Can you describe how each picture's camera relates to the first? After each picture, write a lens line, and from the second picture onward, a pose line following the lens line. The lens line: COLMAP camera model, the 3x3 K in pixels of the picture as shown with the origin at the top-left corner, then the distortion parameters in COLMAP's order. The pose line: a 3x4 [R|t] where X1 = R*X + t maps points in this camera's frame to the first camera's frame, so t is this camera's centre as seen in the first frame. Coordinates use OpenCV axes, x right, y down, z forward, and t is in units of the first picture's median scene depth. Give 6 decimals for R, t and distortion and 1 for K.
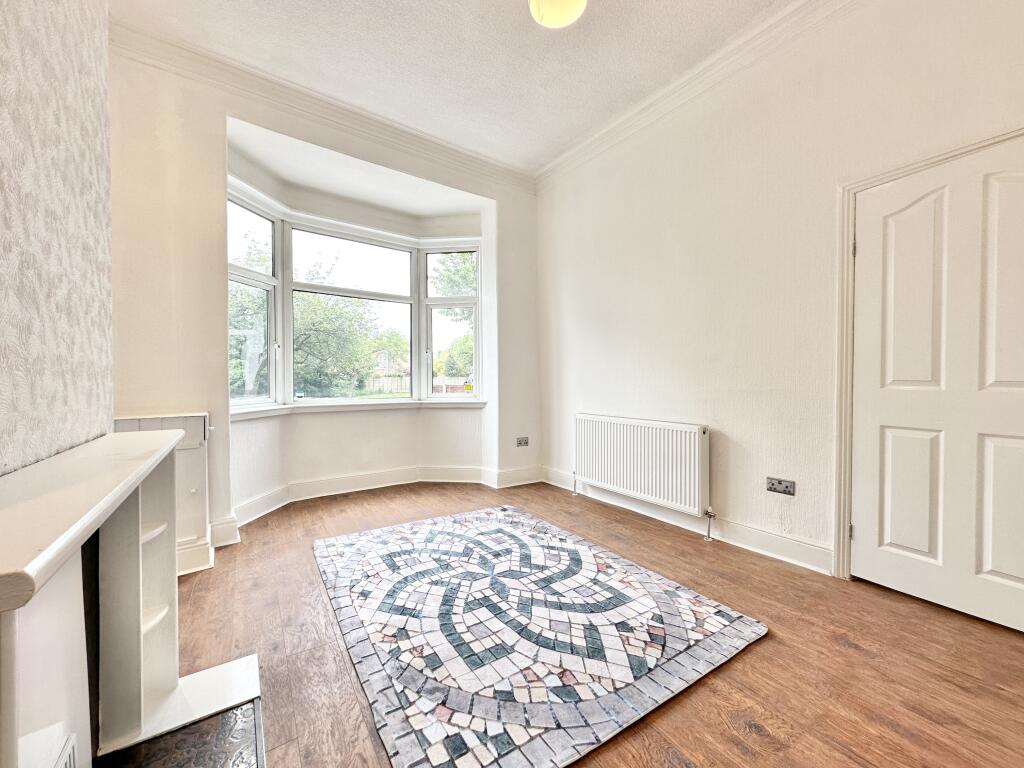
lens RADIAL K [[410.5, 0, 516.2], [0, 410.5, 384.4], [0, 0, 1]] dist [-0.001360, 0.000084]
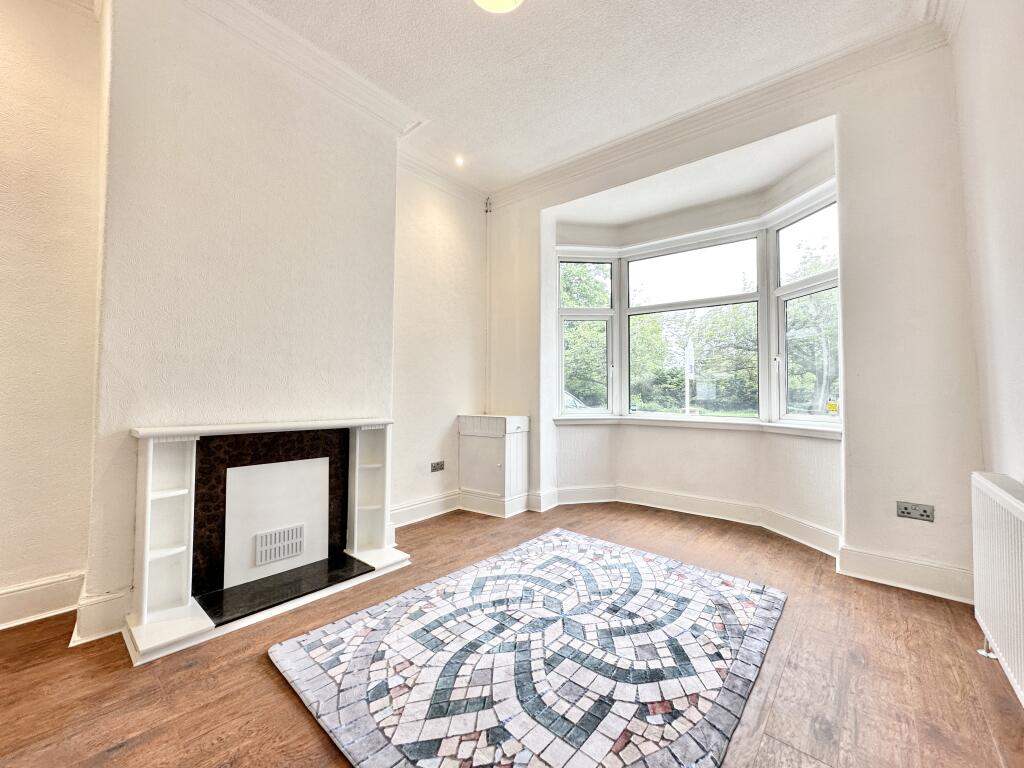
lens RADIAL K [[412.8, 0, 509.2], [0, 412.8, 385.6], [0, 0, 1]] dist [0.001042, 0.000096]
pose [[0.254231, -0.016152, -0.967009, 0.727449], [-0.014151, 0.999691, -0.020418, -0.013208], [0.967040, 0.018875, 0.253924, 0.602500]]
